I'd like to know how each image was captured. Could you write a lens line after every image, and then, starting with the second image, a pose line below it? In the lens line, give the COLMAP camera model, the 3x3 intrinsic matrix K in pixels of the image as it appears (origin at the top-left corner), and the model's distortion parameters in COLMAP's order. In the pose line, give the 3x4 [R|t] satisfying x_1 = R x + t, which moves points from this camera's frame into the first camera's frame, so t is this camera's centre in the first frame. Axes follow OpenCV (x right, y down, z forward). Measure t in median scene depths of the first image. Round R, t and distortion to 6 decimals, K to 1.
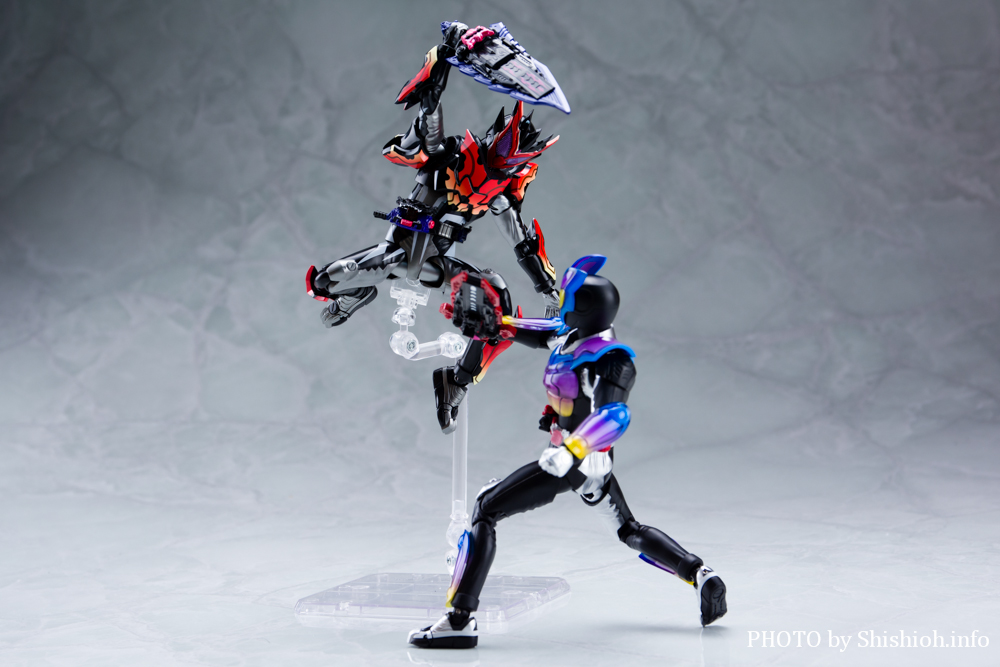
lens RADIAL K [[1976.4, 0, 500.0], [0, 1976.4, 333.5], [0, 0, 1]] dist [0.098104, 0.303025]
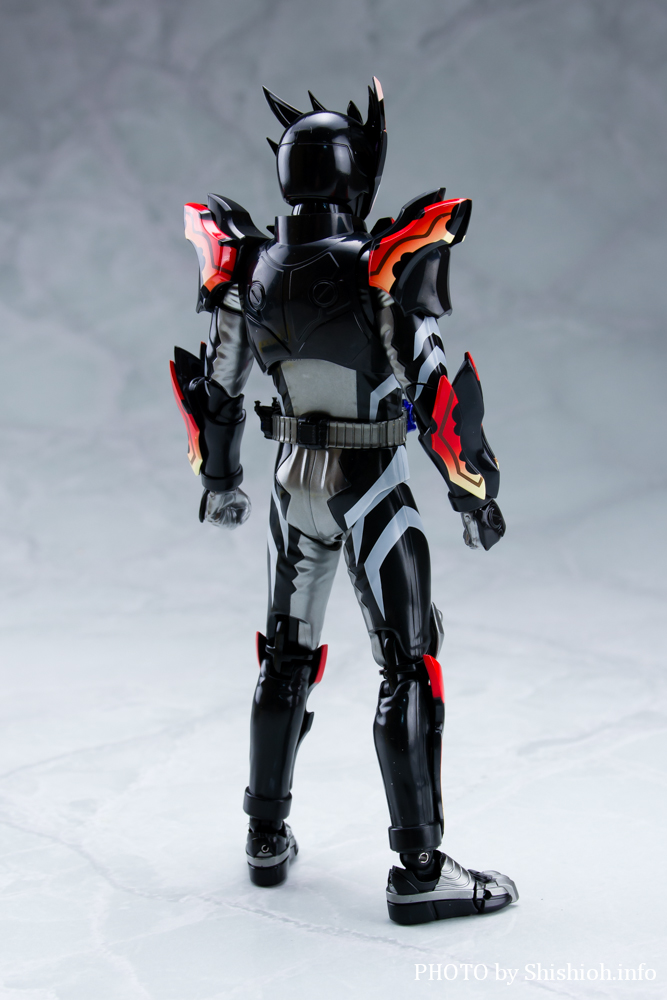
lens RADIAL K [[1977.2, 0, 333.5], [0, 1977.2, 500.0], [0, 0, 1]] dist [-0.057660, 0.427376]
pose [[0.999641, 0.022567, -0.014463, -0.009179], [-0.020962, 0.994471, 0.102894, -0.004483], [0.016705, -0.102554, 0.994587, 0.283919]]
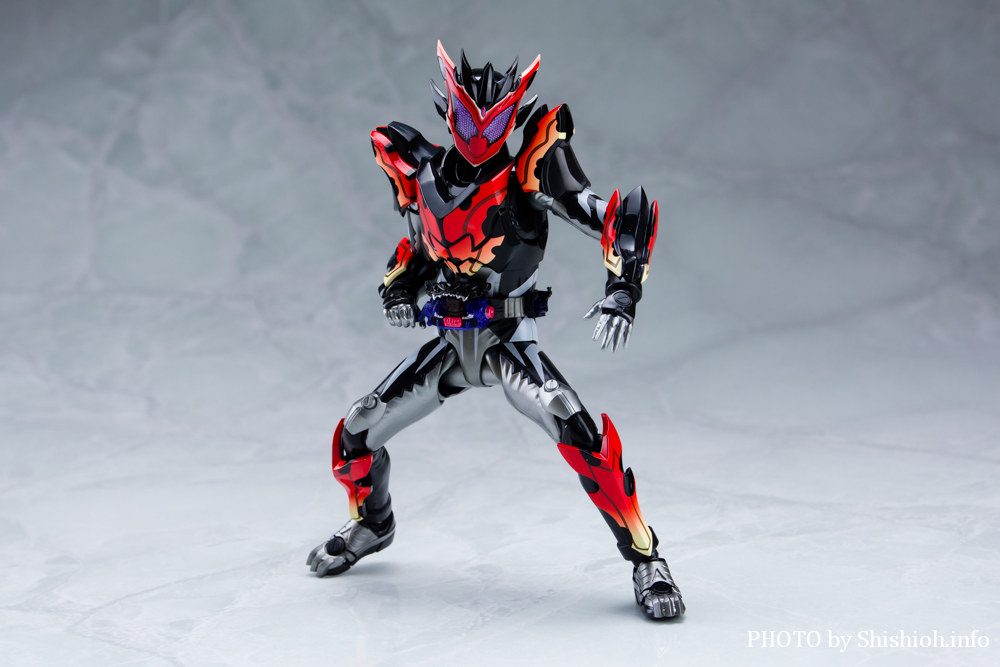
lens RADIAL K [[2060.3, 0, 500.0], [0, 2060.3, 333.5], [0, 0, 1]] dist [0.044672, 0.063621]
pose [[0.999867, -0.005861, -0.015248, 0.009909], [0.007135, 0.996367, 0.084861, -0.003565], [0.014695, -0.084959, 0.996276, 0.235379]]
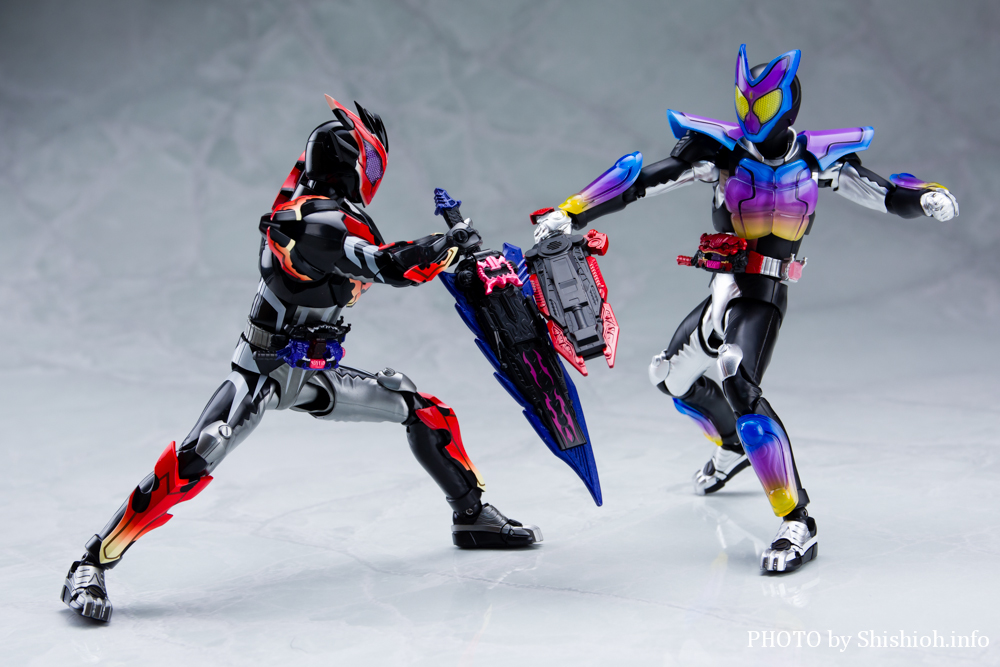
lens RADIAL K [[2030.3, 0, 526.0], [0, 2030.3, 335.2], [0, 0, 1]] dist [0.076873, 0.078207]
pose [[0.999967, -0.004262, -0.006847, -0.010289], [0.004801, 0.996724, 0.080733, 0.000617], [0.006481, -0.080763, 0.996712, 0.152312]]
